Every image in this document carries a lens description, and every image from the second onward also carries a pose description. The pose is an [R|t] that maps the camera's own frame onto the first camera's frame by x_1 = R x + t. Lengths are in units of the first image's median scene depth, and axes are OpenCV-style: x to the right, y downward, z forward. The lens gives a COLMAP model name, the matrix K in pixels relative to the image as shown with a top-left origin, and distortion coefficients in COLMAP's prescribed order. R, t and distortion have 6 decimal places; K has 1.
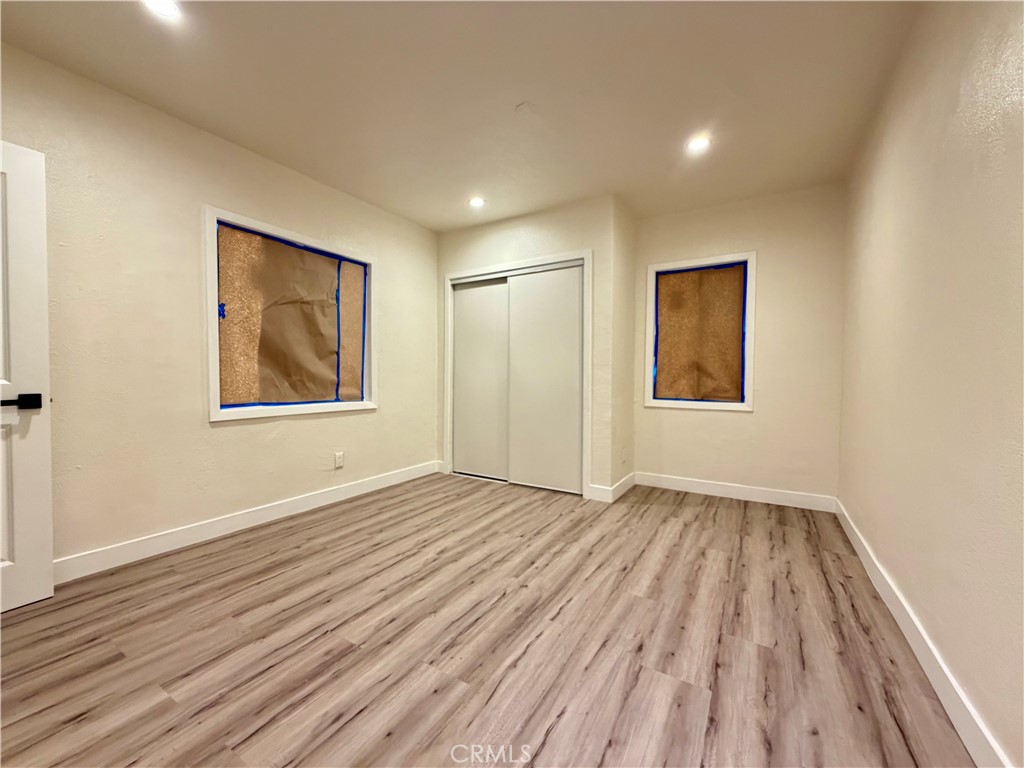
lens RADIAL K [[408.5, 0, 505.1], [0, 408.5, 382.7], [0, 0, 1]] dist [-0.001263, 0.000217]
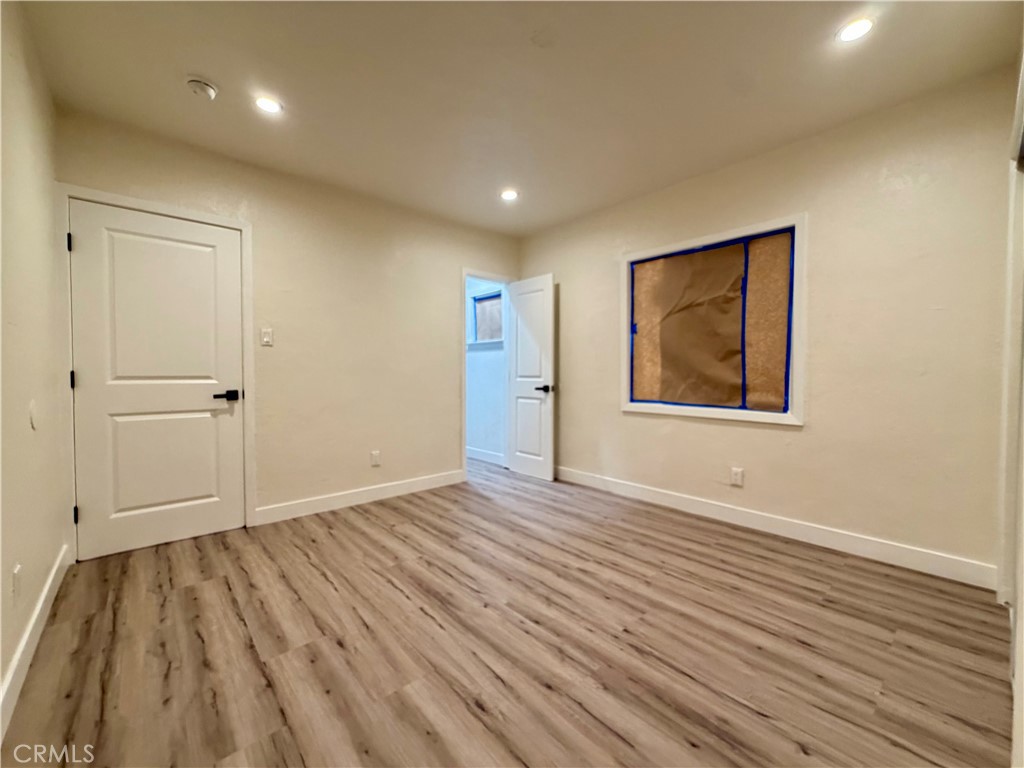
lens RADIAL K [[408.5, 0, 508.8], [0, 408.5, 380.6], [0, 0, 1]] dist [-0.001263, 0.000217]
pose [[-0.281213, 0.015052, -0.959527, 0.761069], [-0.019162, 0.999590, 0.021296, -0.030681], [0.959454, 0.024375, -0.280810, 1.073385]]
